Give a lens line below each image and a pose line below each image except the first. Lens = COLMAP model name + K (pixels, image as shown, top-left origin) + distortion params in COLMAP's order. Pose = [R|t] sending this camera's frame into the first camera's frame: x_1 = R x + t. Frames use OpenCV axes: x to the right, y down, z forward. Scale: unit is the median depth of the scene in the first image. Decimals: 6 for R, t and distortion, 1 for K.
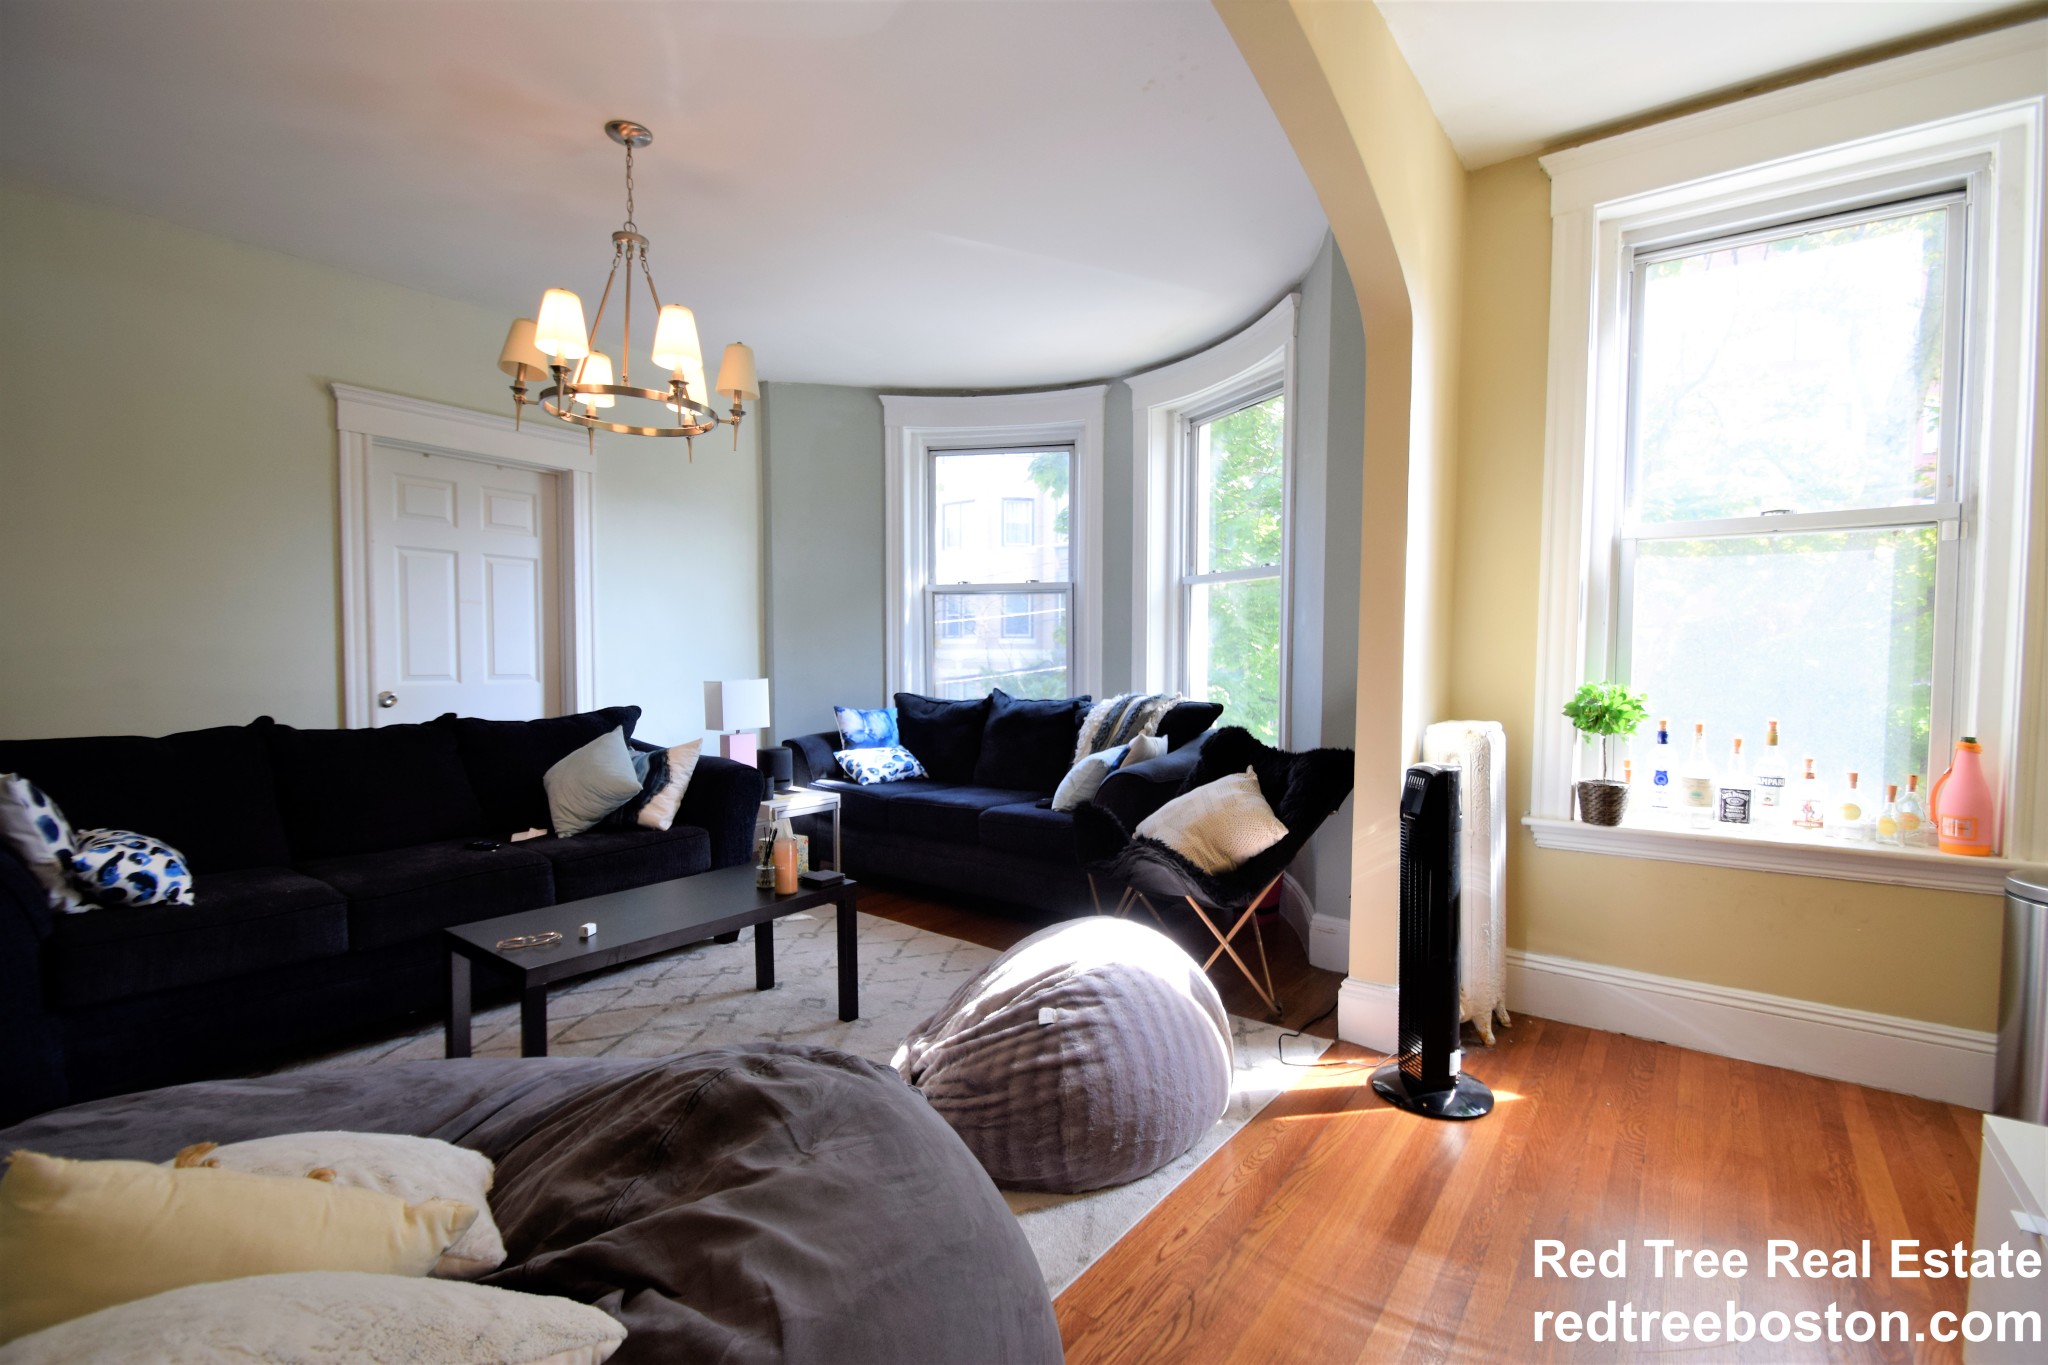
lens RADIAL K [[893.2, 0, 1030.2], [0, 893.2, 686.8], [0, 0, 1]] dist [-0.000954, -0.003787]
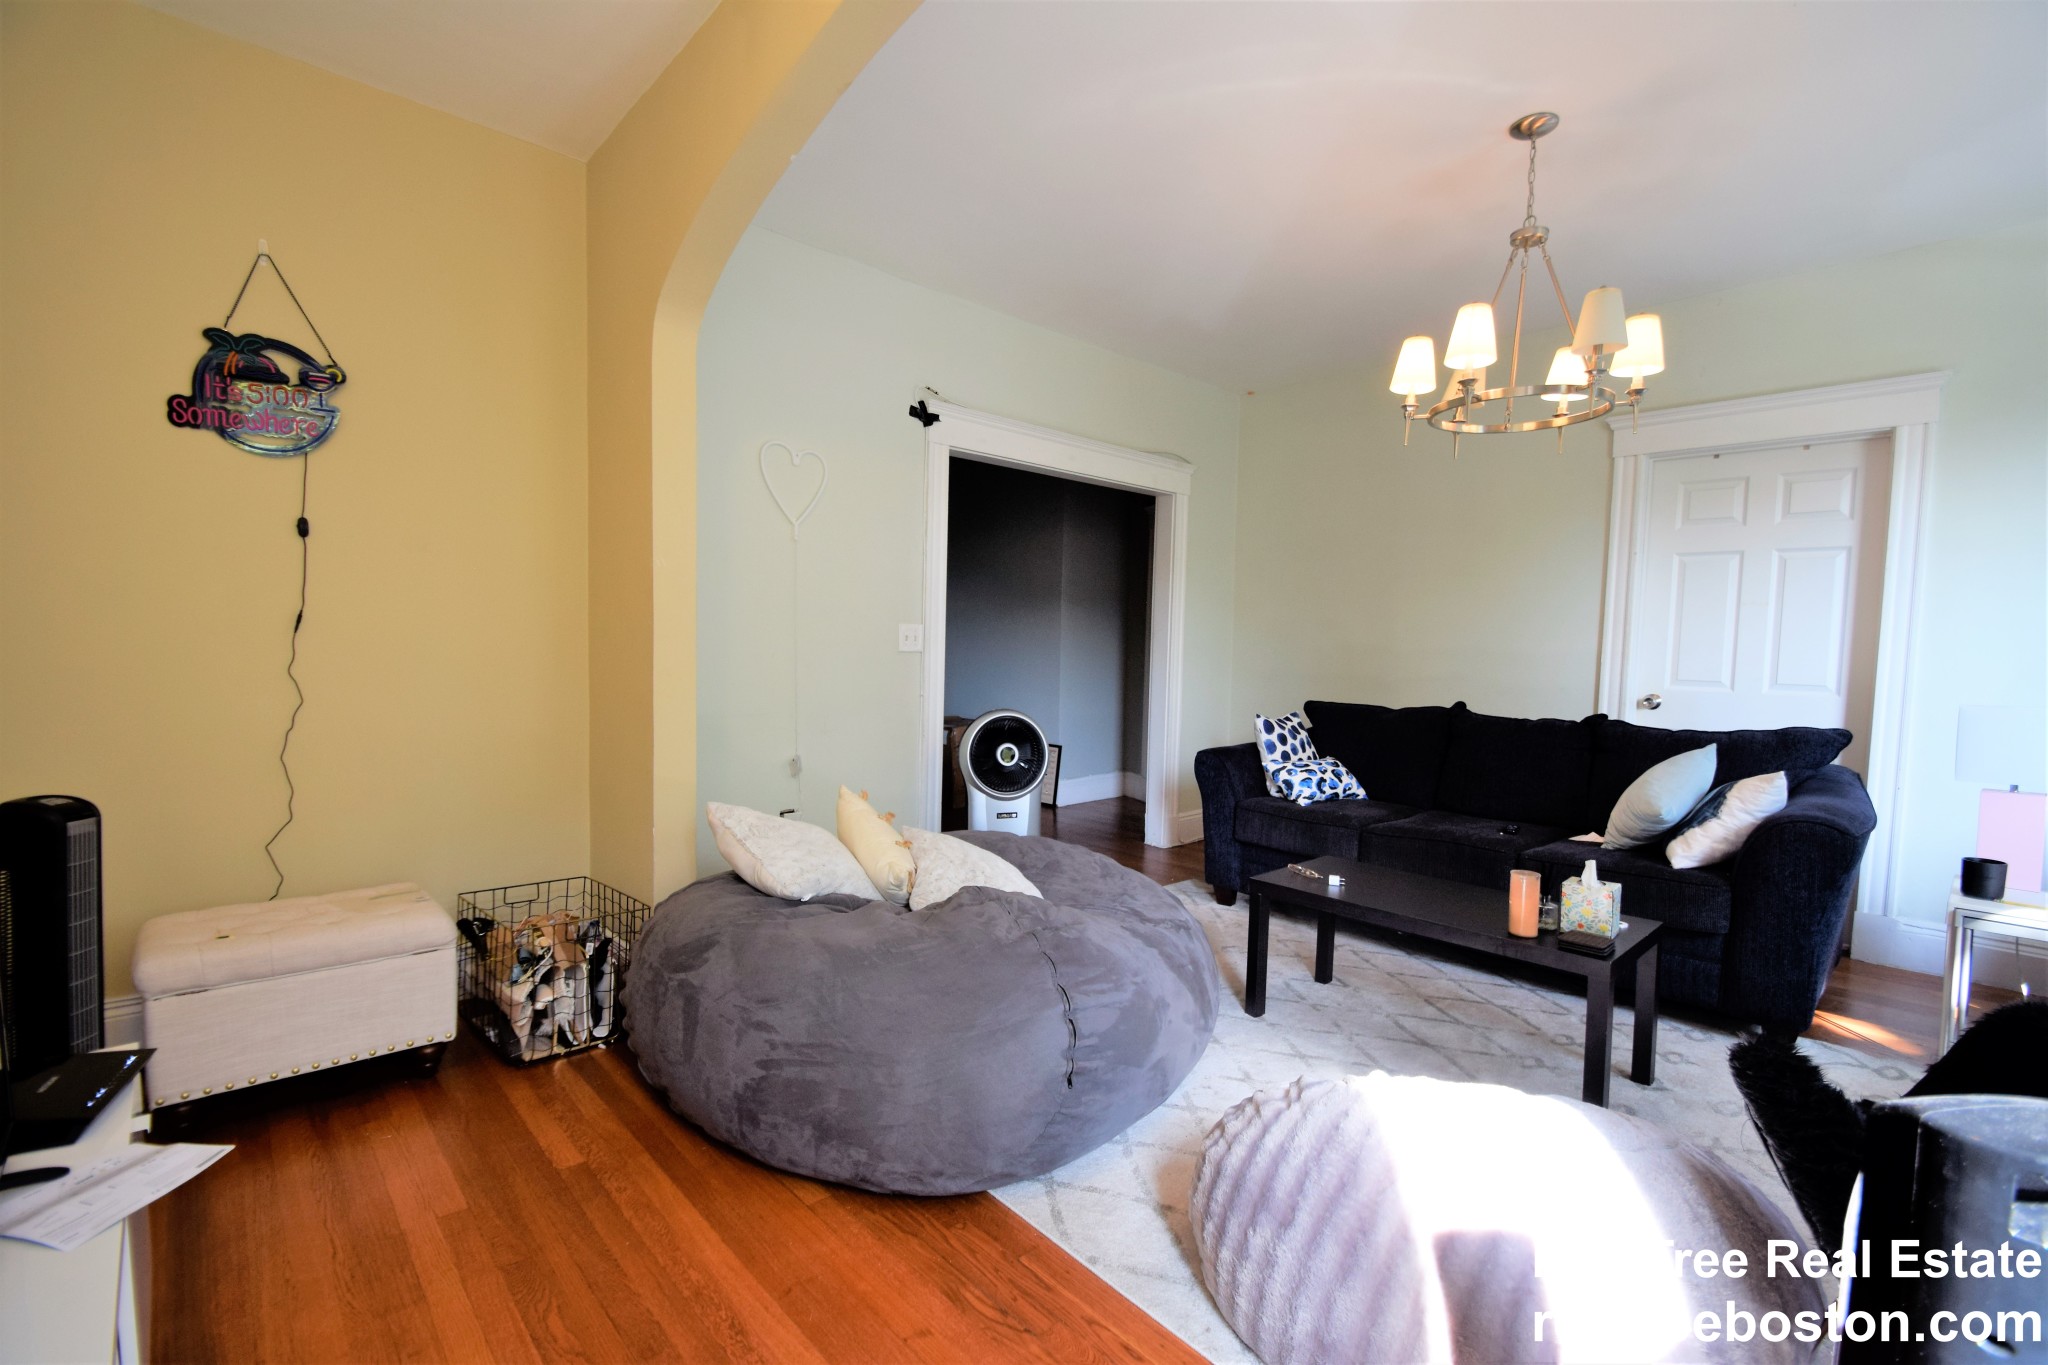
lens RADIAL K [[893.2, 0, 1026.7], [0, 893.2, 684.5], [0, 0, 1]] dist [-0.000954, -0.003787]
pose [[-0.190636, 0.034356, -0.981059, 0.531500], [-0.053550, 0.997535, 0.045339, -0.016944], [0.980199, 0.061179, -0.188327, 0.561224]]
